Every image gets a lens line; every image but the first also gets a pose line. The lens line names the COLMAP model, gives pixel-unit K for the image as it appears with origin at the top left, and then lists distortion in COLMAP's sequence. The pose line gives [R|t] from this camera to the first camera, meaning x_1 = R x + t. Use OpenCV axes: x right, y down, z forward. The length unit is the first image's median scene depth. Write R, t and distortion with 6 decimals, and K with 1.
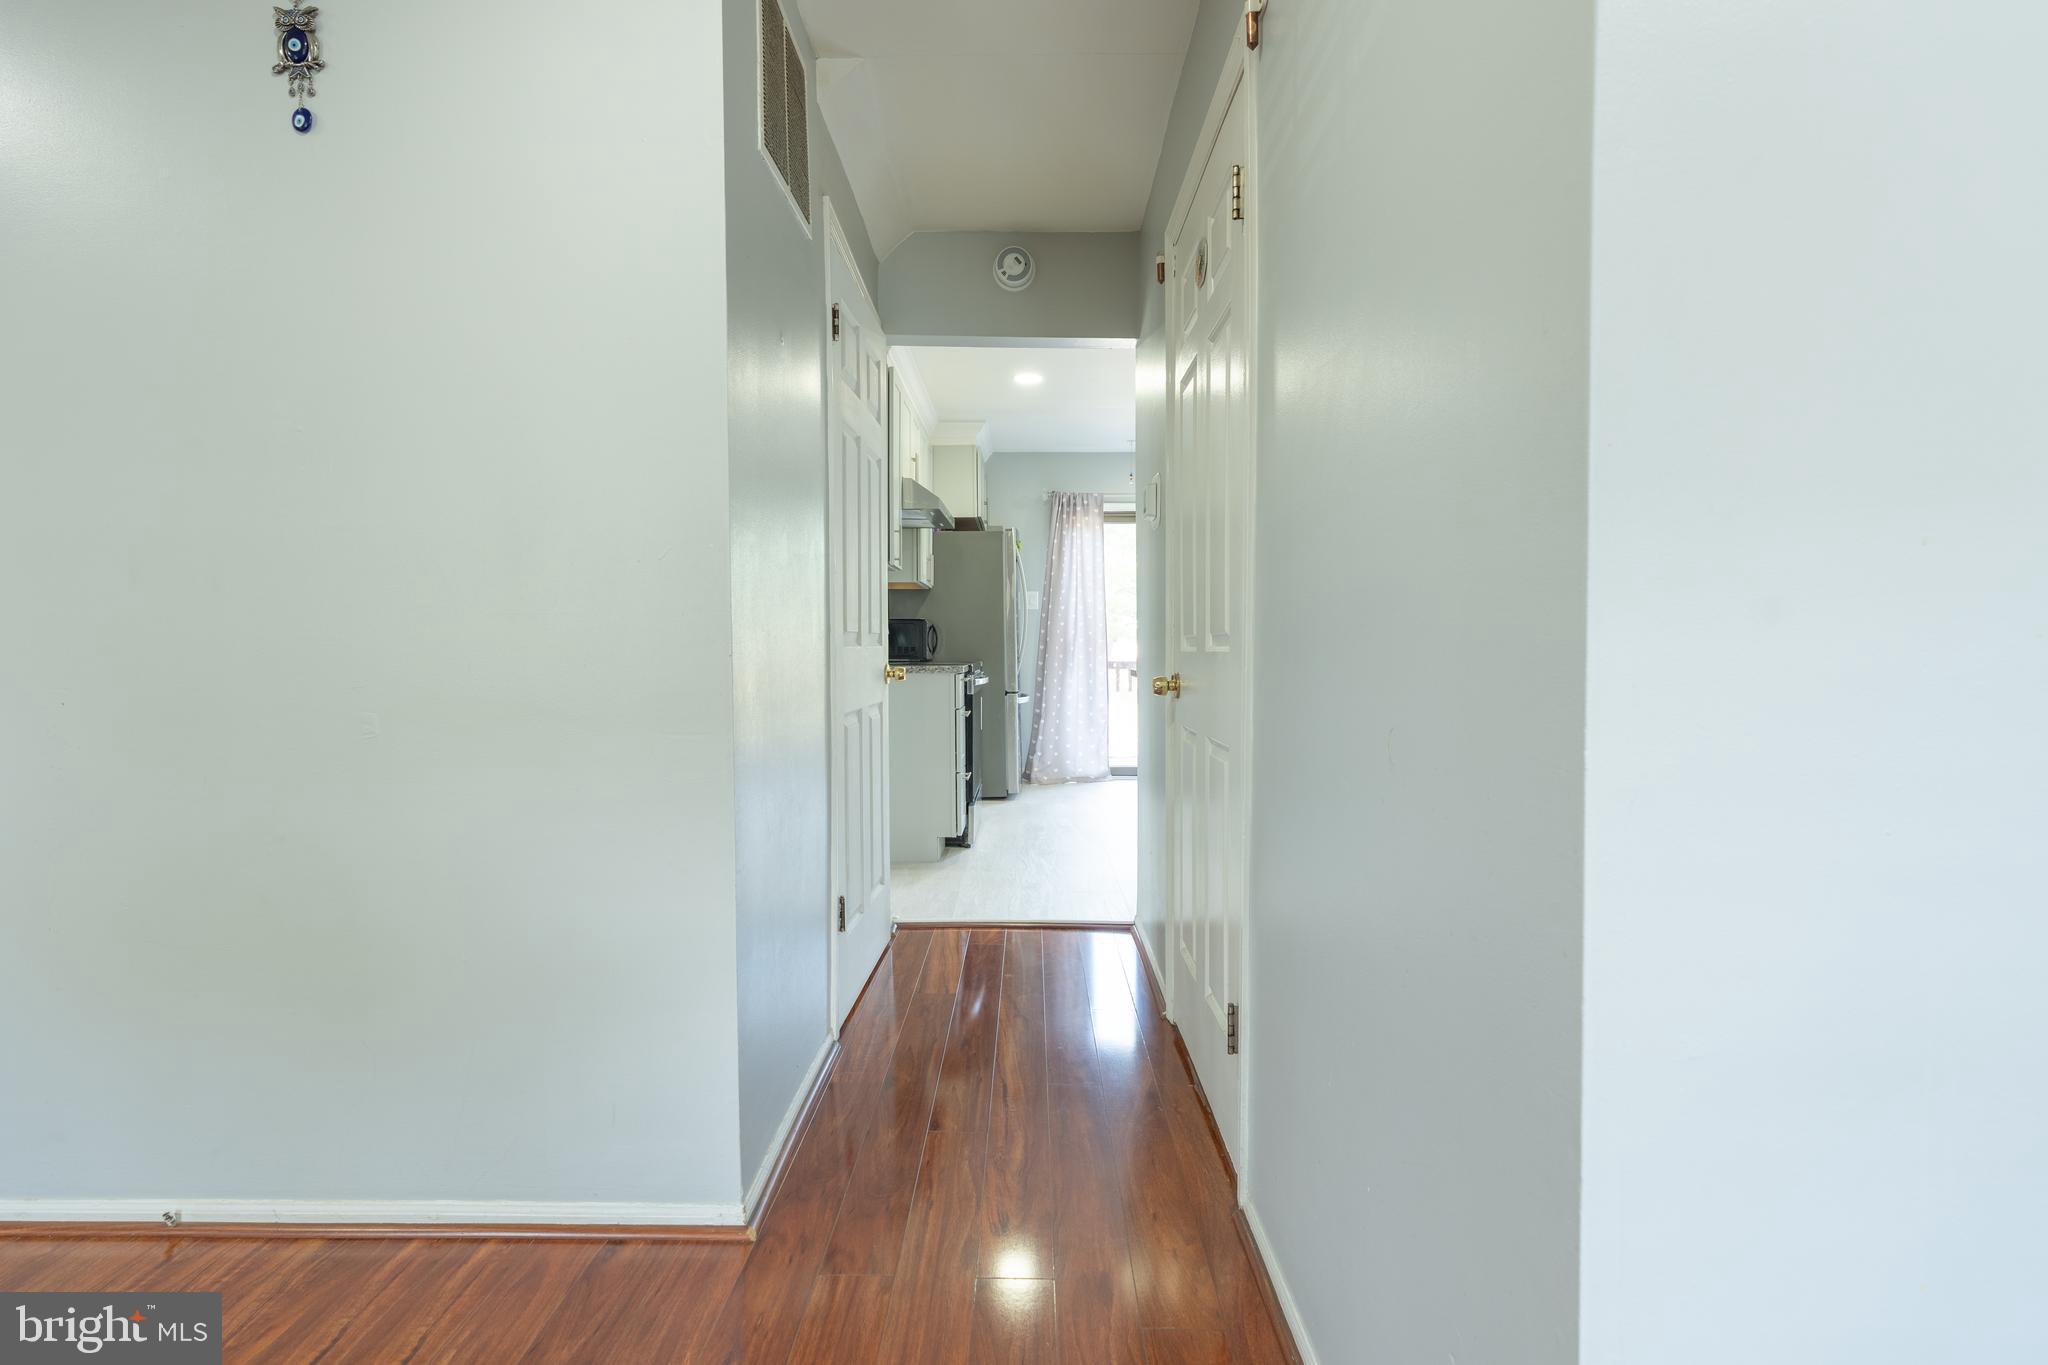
lens RADIAL K [[913.4, 0, 1025.9], [0, 913.4, 677.0], [0, 0, 1]] dist [-0.003067, 0.000440]
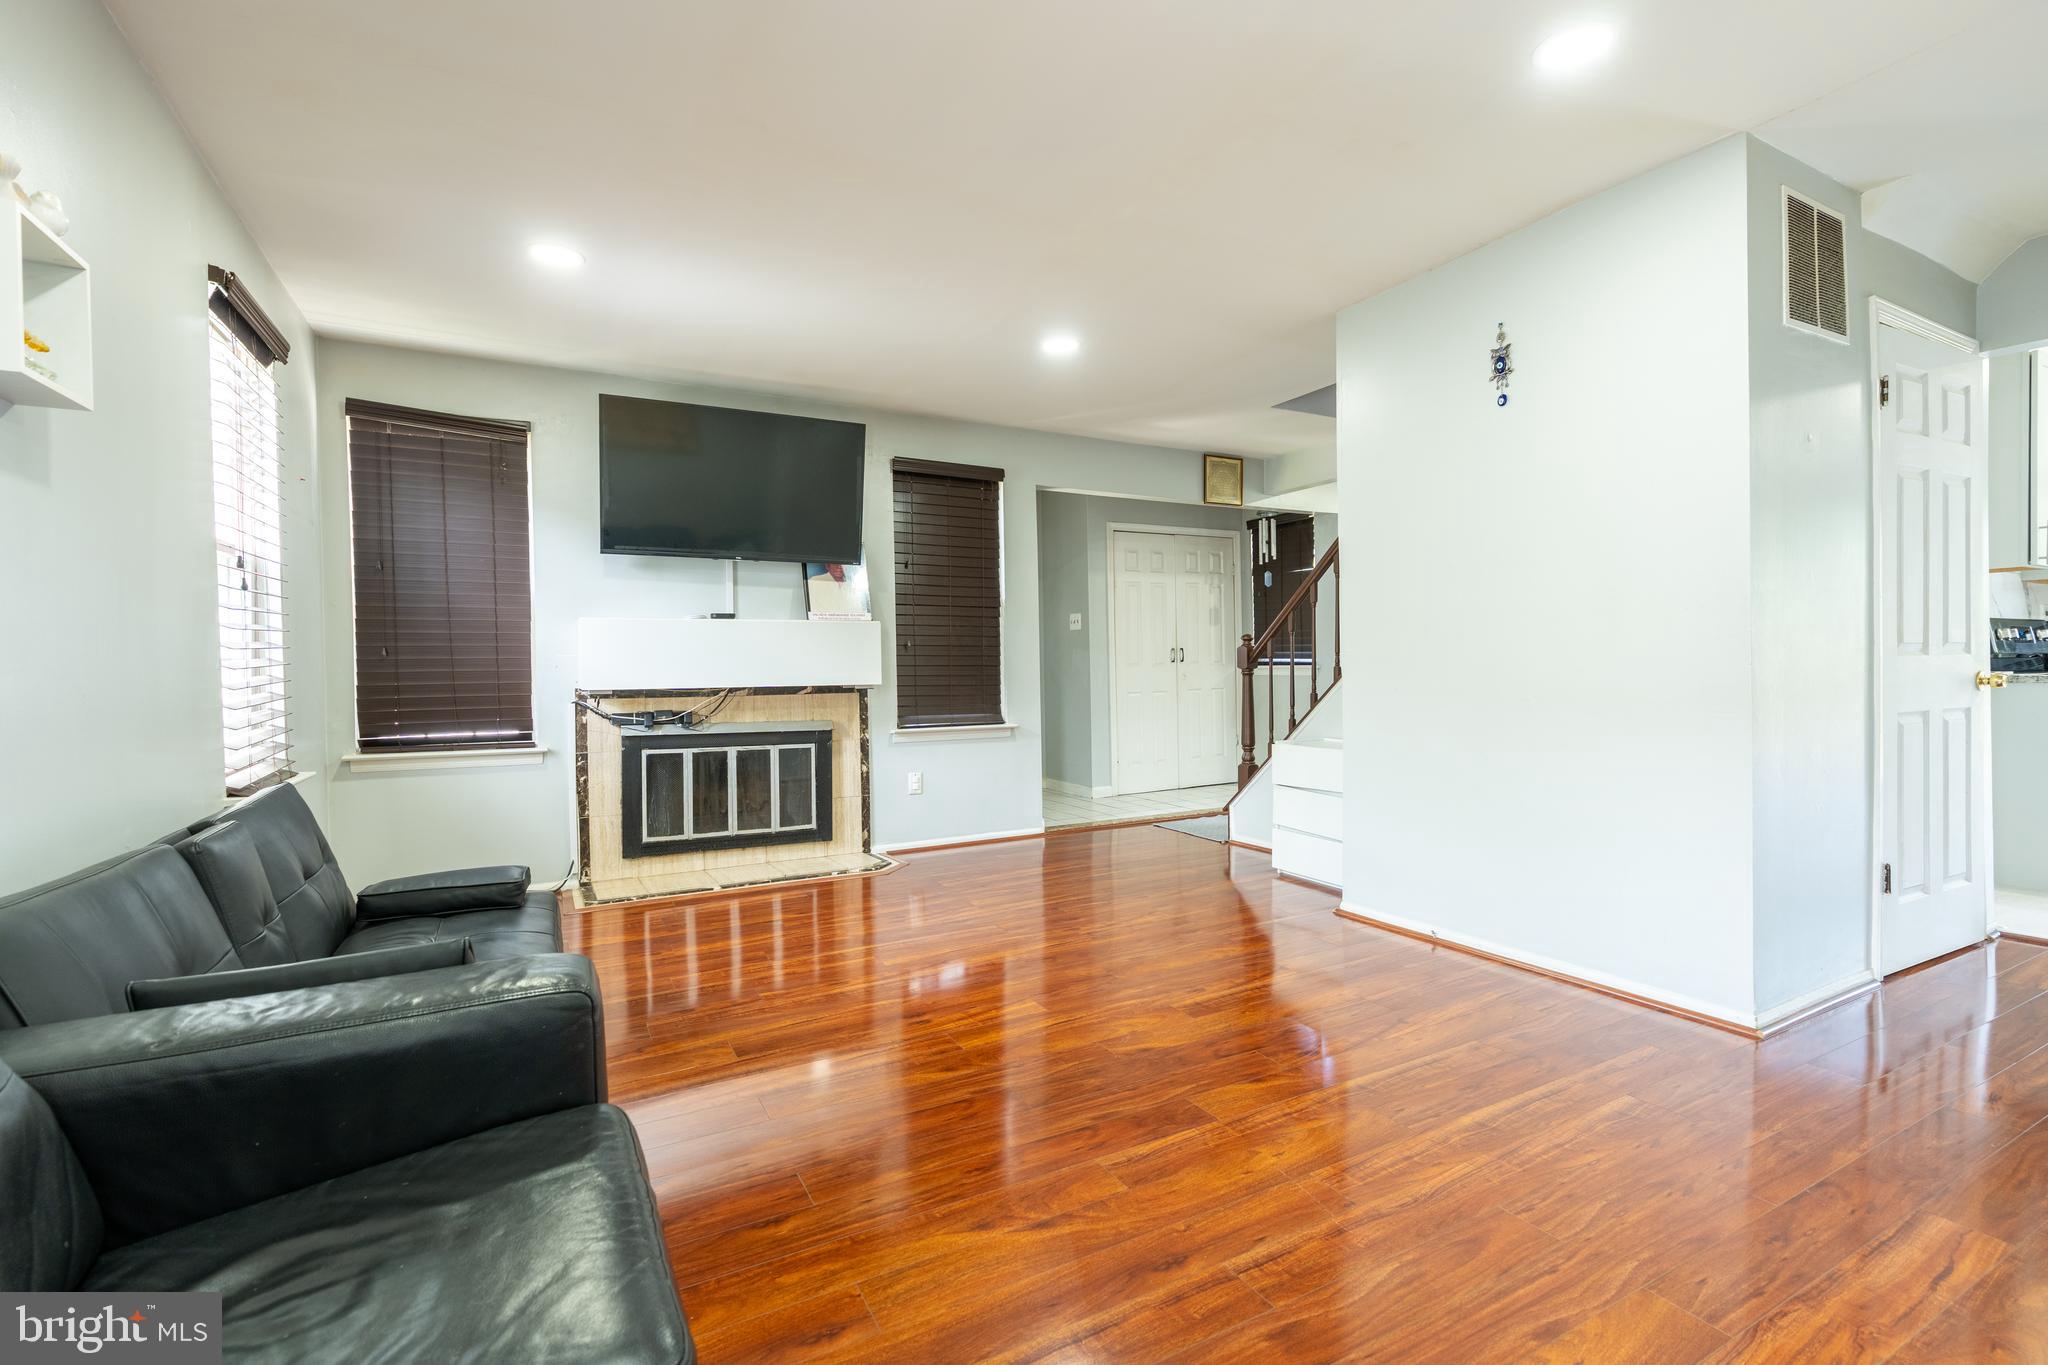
lens RADIAL K [[913.4, 0, 1025.9], [0, 913.4, 677.0], [0, 0, 1]] dist [-0.003067, 0.000440]
pose [[0.471804, 0.005713, -0.881685, 0.425821], [-0.013809, 0.999904, -0.000911, 0.013376], [0.881595, 0.012605, 0.471838, -0.758490]]
